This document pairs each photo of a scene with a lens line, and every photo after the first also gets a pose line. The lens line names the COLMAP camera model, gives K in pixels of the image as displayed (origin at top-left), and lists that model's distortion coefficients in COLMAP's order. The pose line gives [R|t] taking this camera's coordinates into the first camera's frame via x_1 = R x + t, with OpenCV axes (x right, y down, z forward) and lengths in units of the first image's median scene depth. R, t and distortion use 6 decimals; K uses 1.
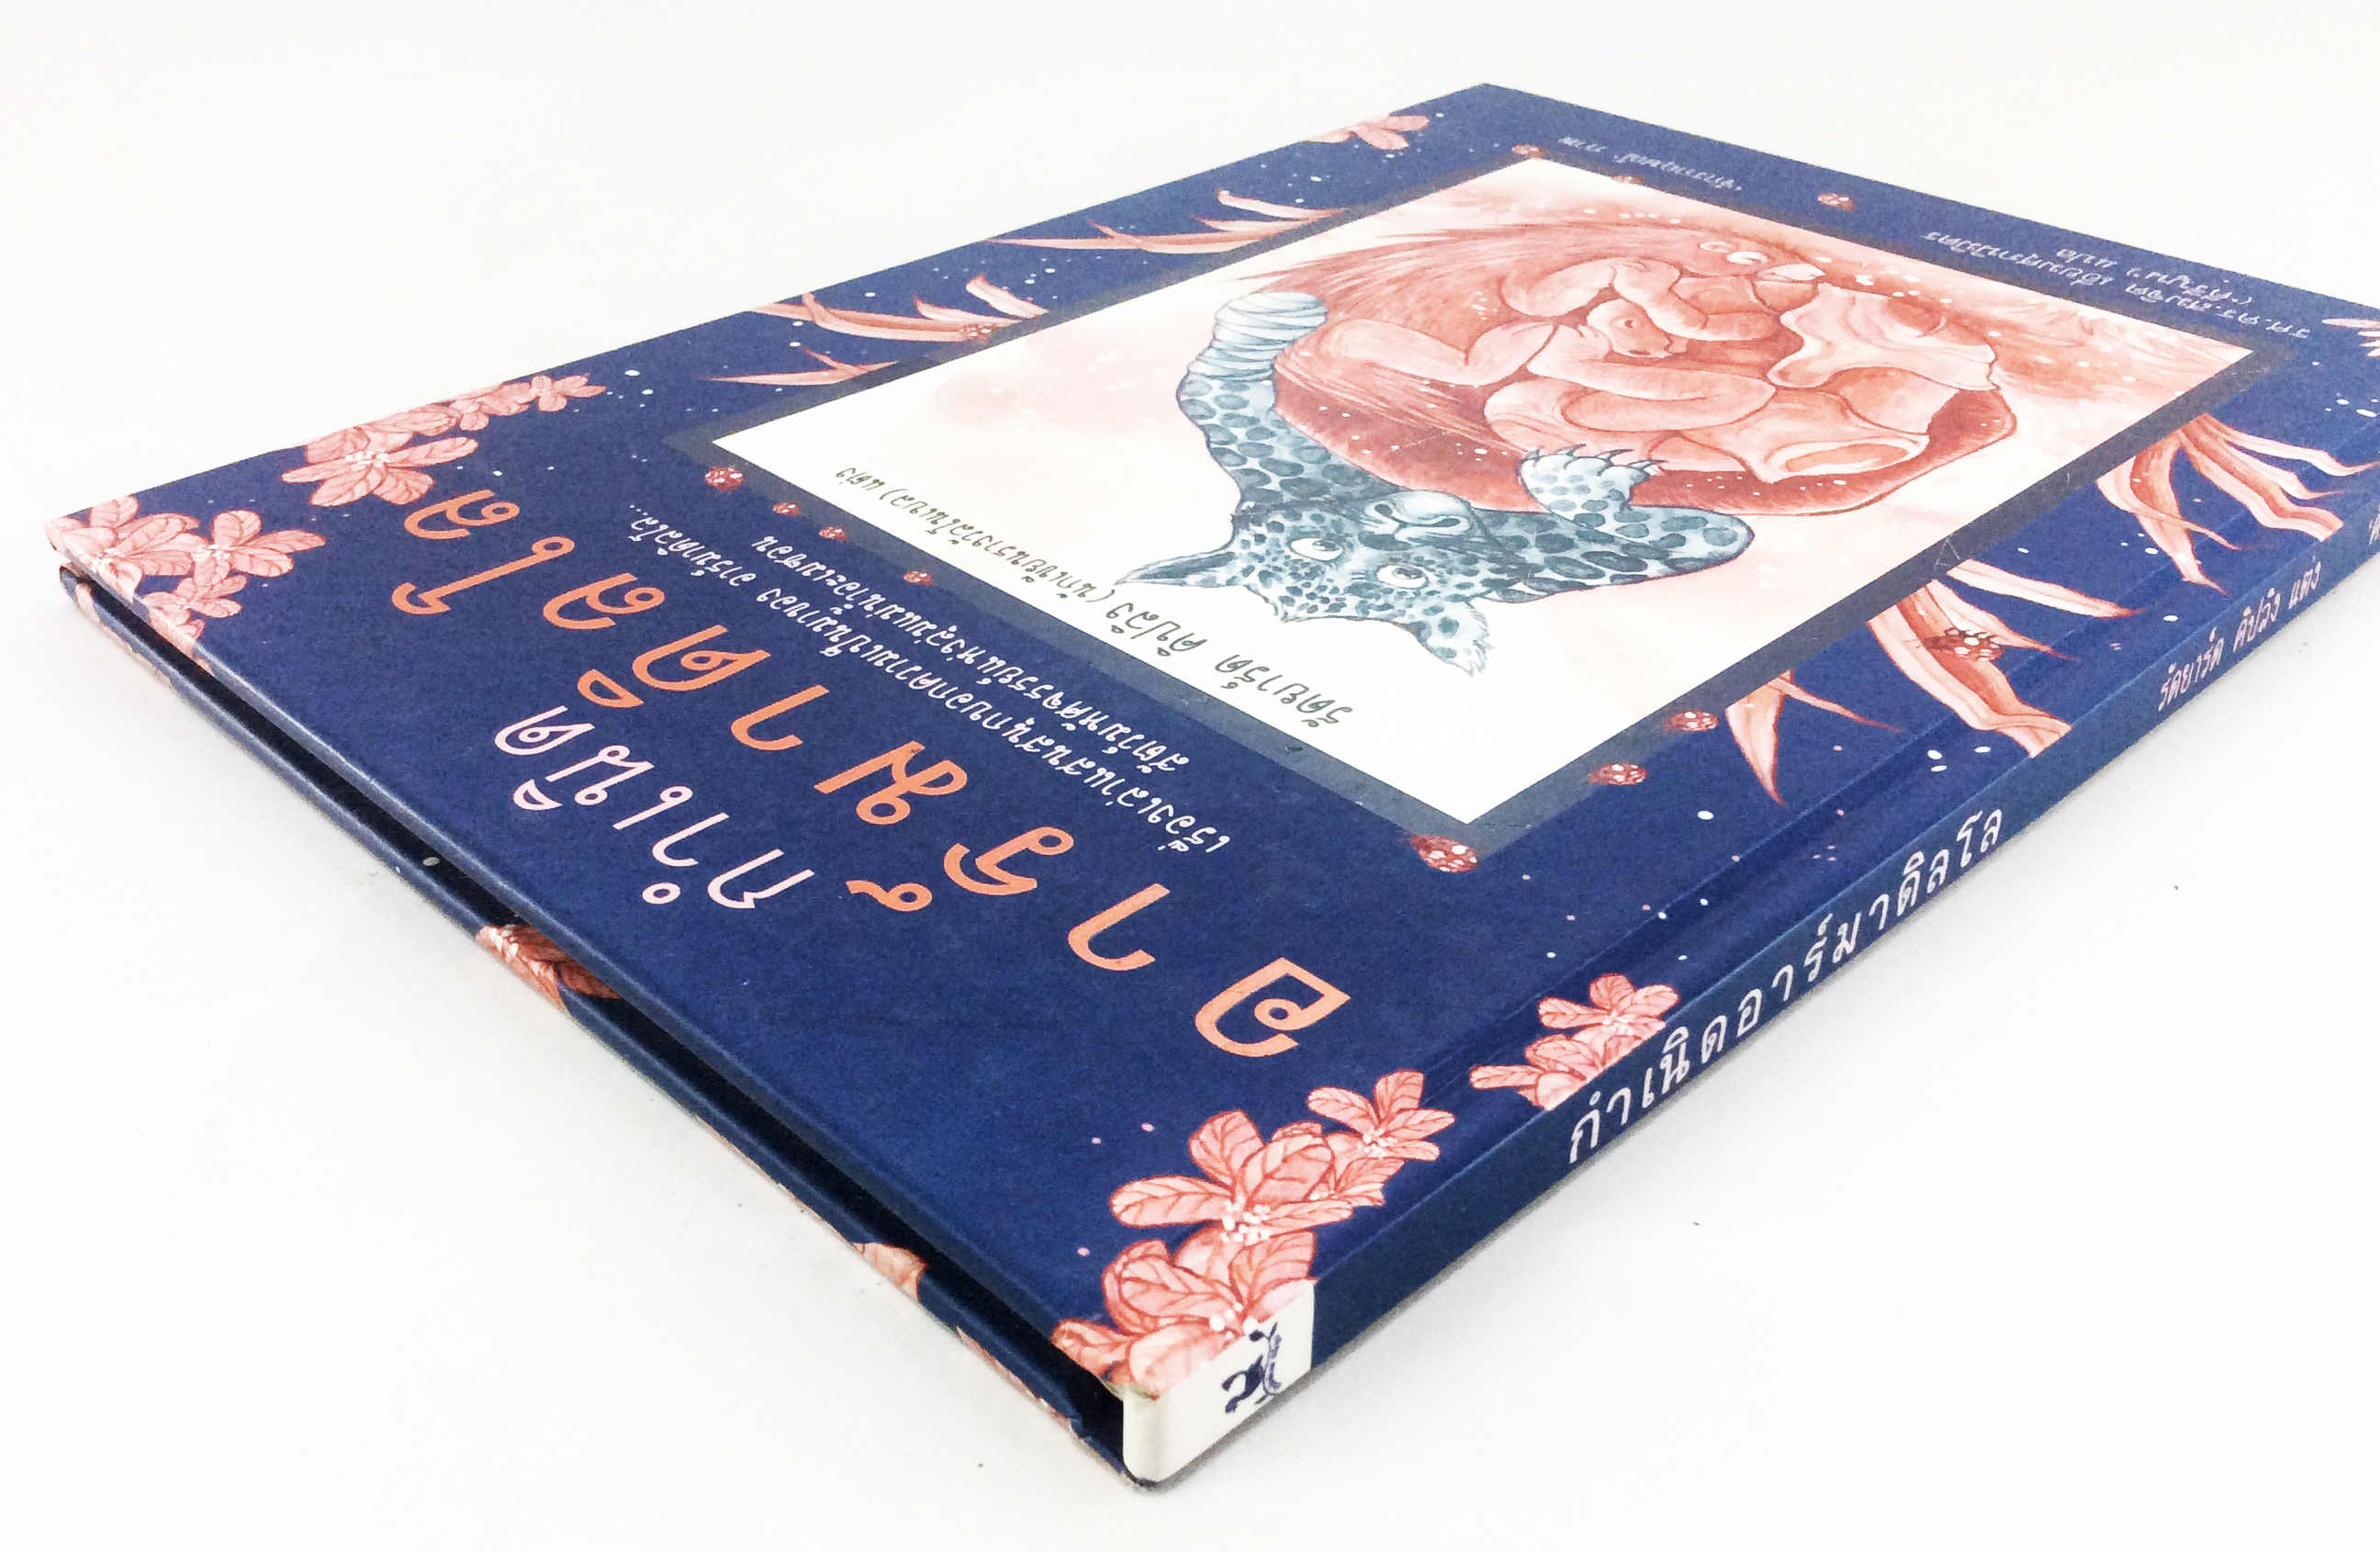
lens RADIAL K [[2291.8, 0, 1190.0], [0, 2291.8, 776.0], [0, 0, 1]] dist [0.127184, -0.430119]
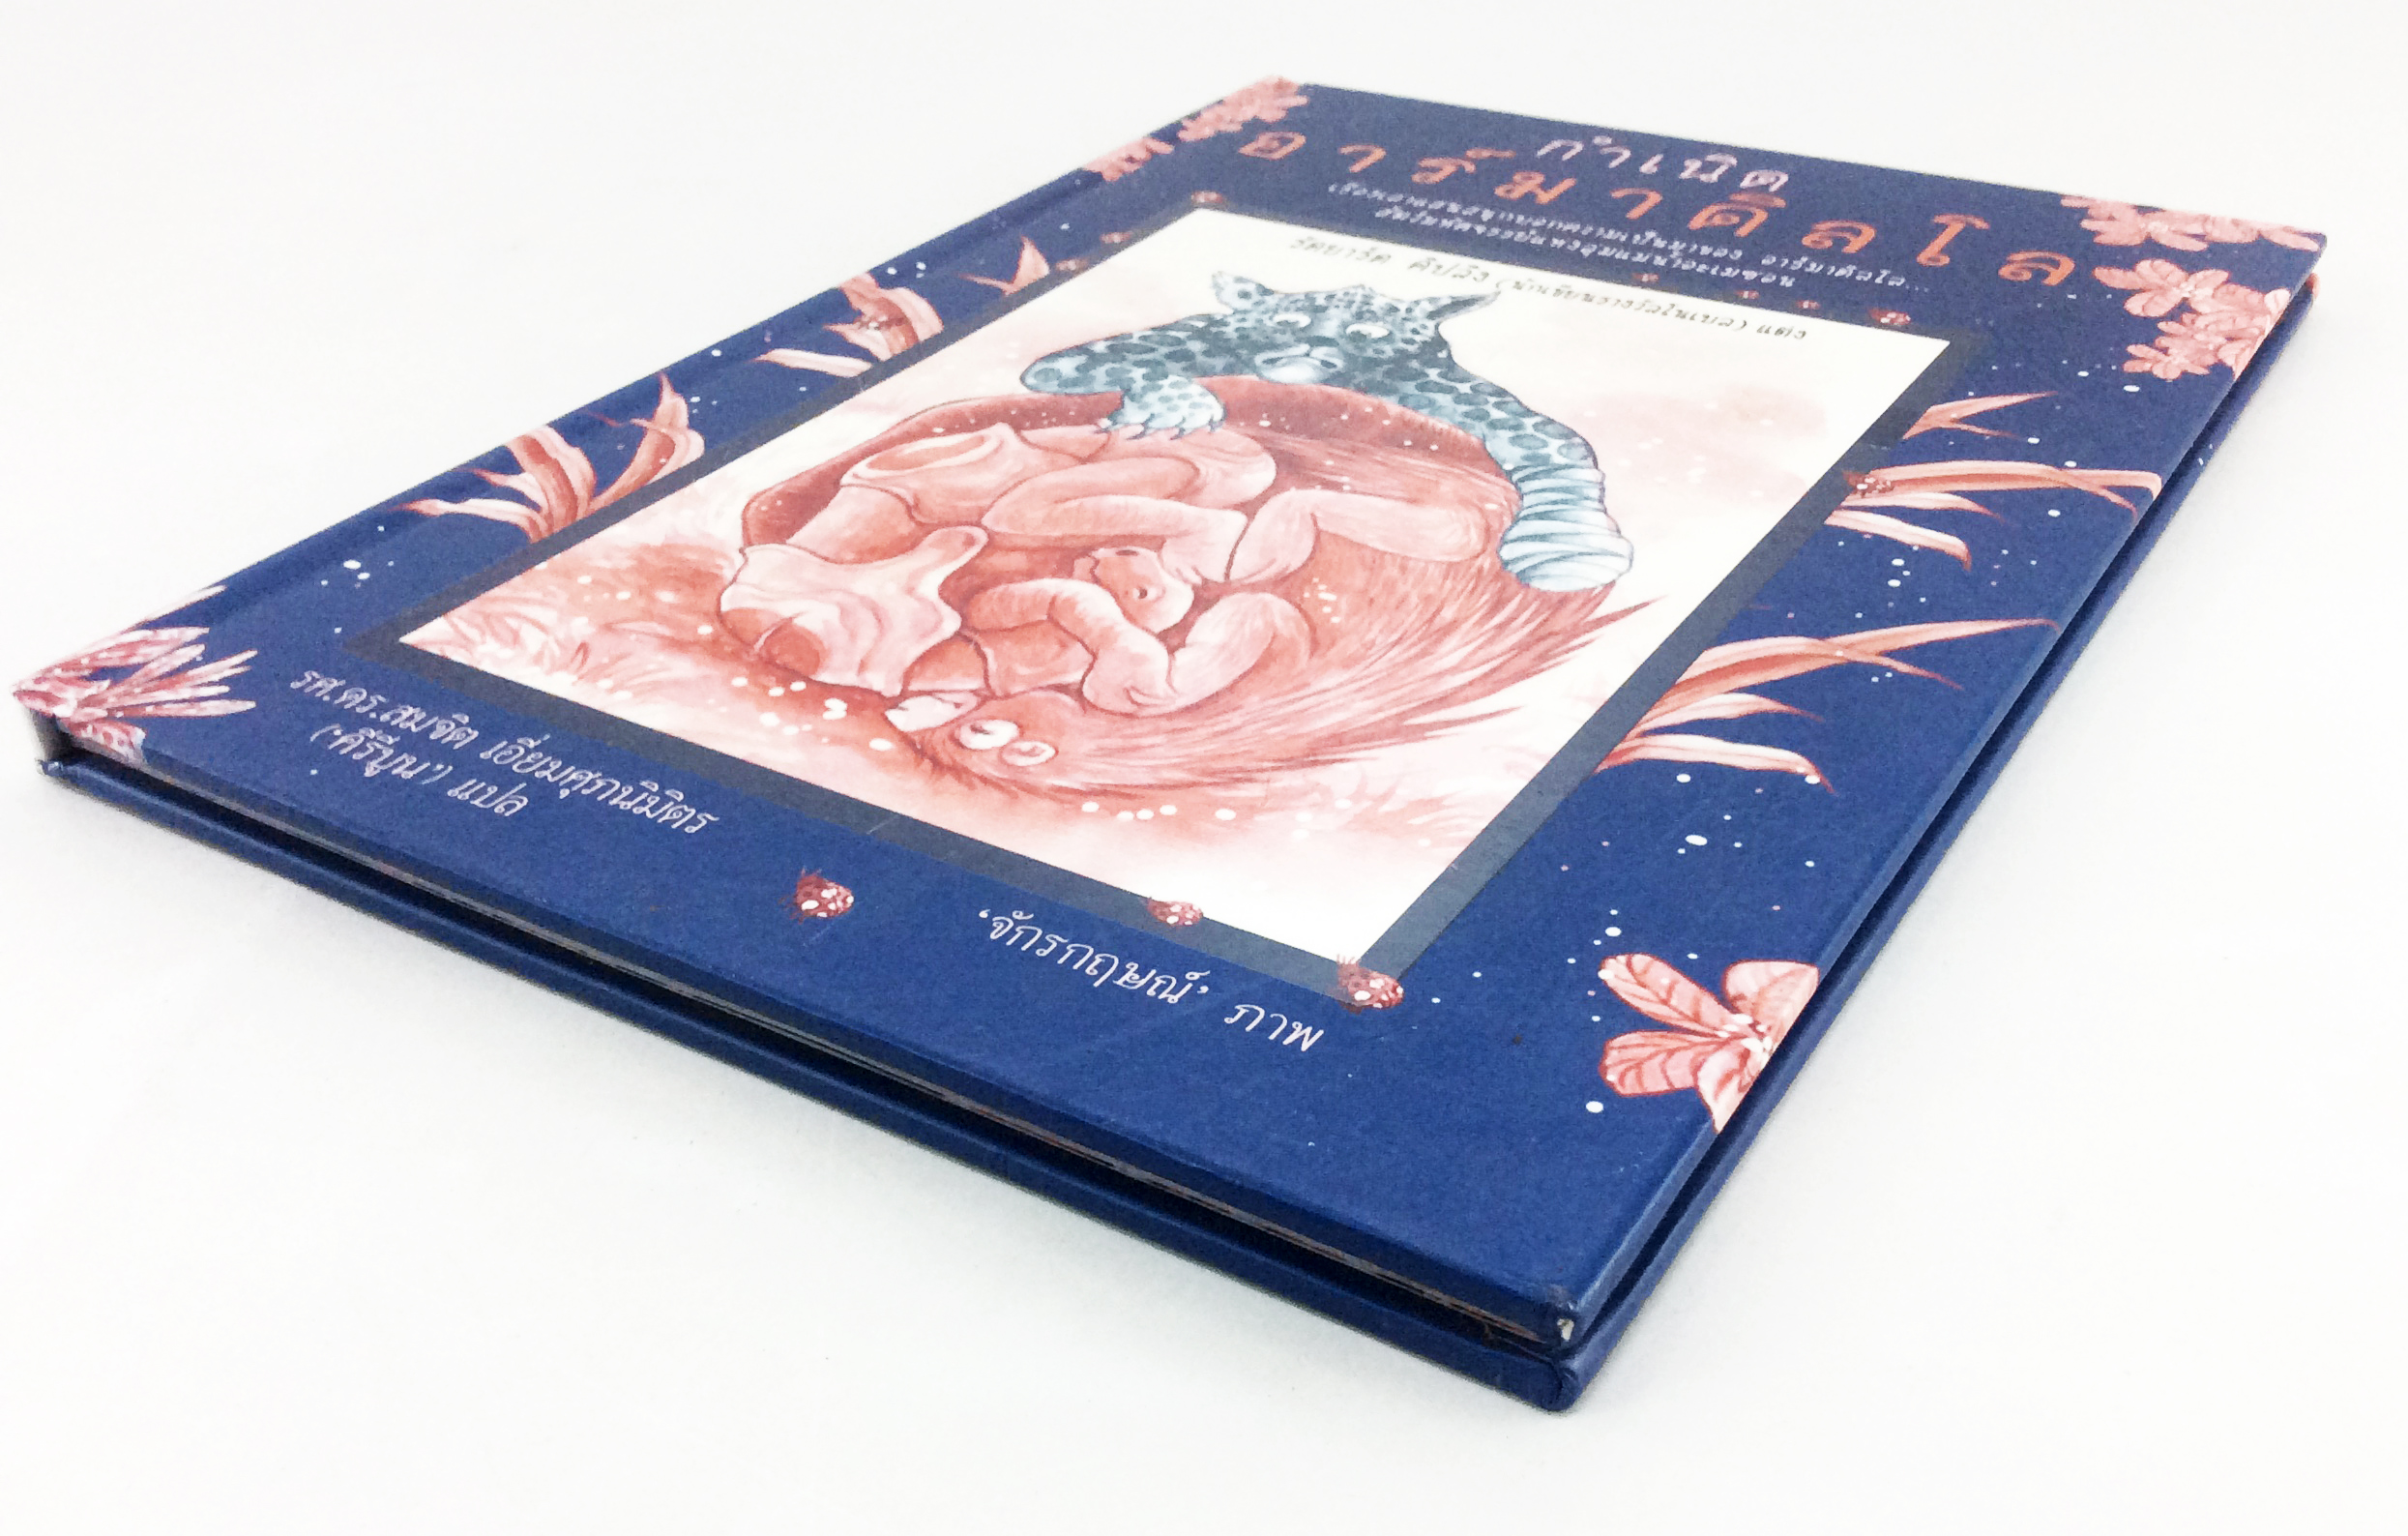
lens RADIAL K [[2402.4, 0, 1204.0], [0, 2402.4, 768.0], [0, 0, 1]] dist [0.126985, -0.437344]
pose [[-0.974804, 0.143583, -0.170708, 0.376527], [-0.088786, 0.452303, 0.887434, -1.081521], [0.204633, 0.880231, -0.428158, 1.656534]]
